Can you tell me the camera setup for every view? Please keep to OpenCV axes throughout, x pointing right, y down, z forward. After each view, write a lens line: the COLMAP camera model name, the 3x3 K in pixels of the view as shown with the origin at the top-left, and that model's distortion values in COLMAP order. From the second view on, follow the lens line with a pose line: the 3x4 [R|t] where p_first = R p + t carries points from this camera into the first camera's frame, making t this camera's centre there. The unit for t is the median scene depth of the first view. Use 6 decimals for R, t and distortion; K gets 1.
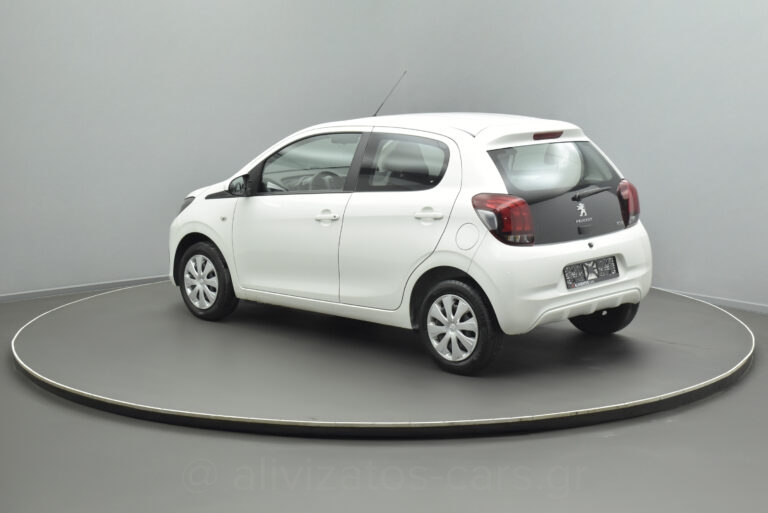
lens RADIAL K [[1244.5, 0, 384.0], [0, 1244.5, 256.5], [0, 0, 1]] dist [-0.013795, -0.007618]
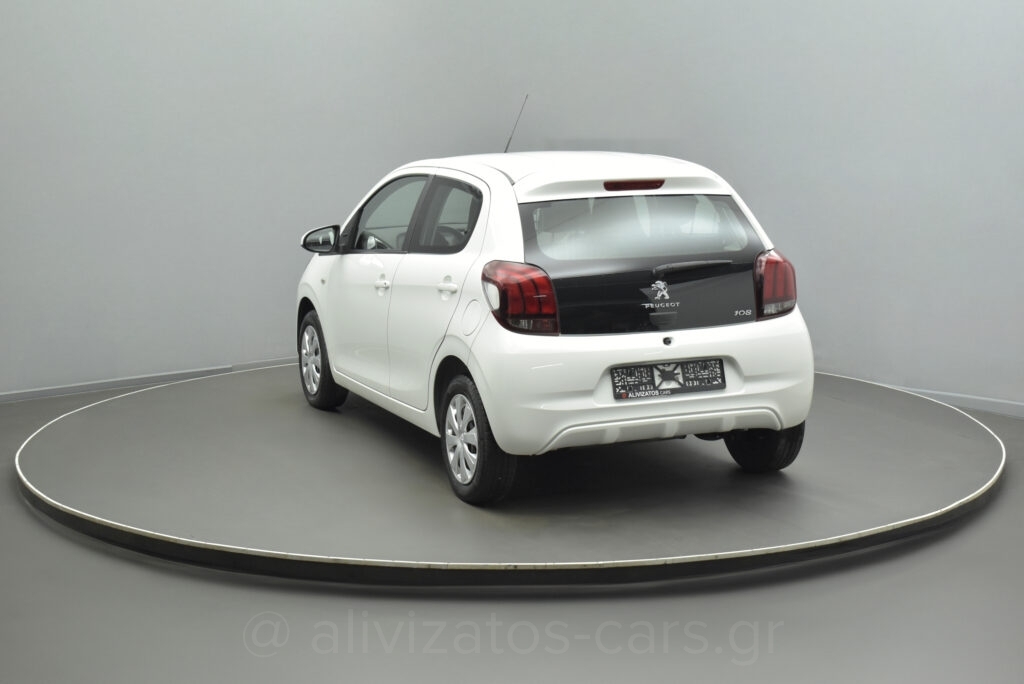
lens RADIAL K [[1659.3, 0, 512.0], [0, 1659.3, 342.0], [0, 0, 1]] dist [-0.013795, -0.007618]
pose [[0.921307, 0.061606, -0.383925, 0.445686], [-0.060900, 0.998046, 0.014007, -0.016077], [0.384037, 0.010476, 0.923258, 0.090448]]
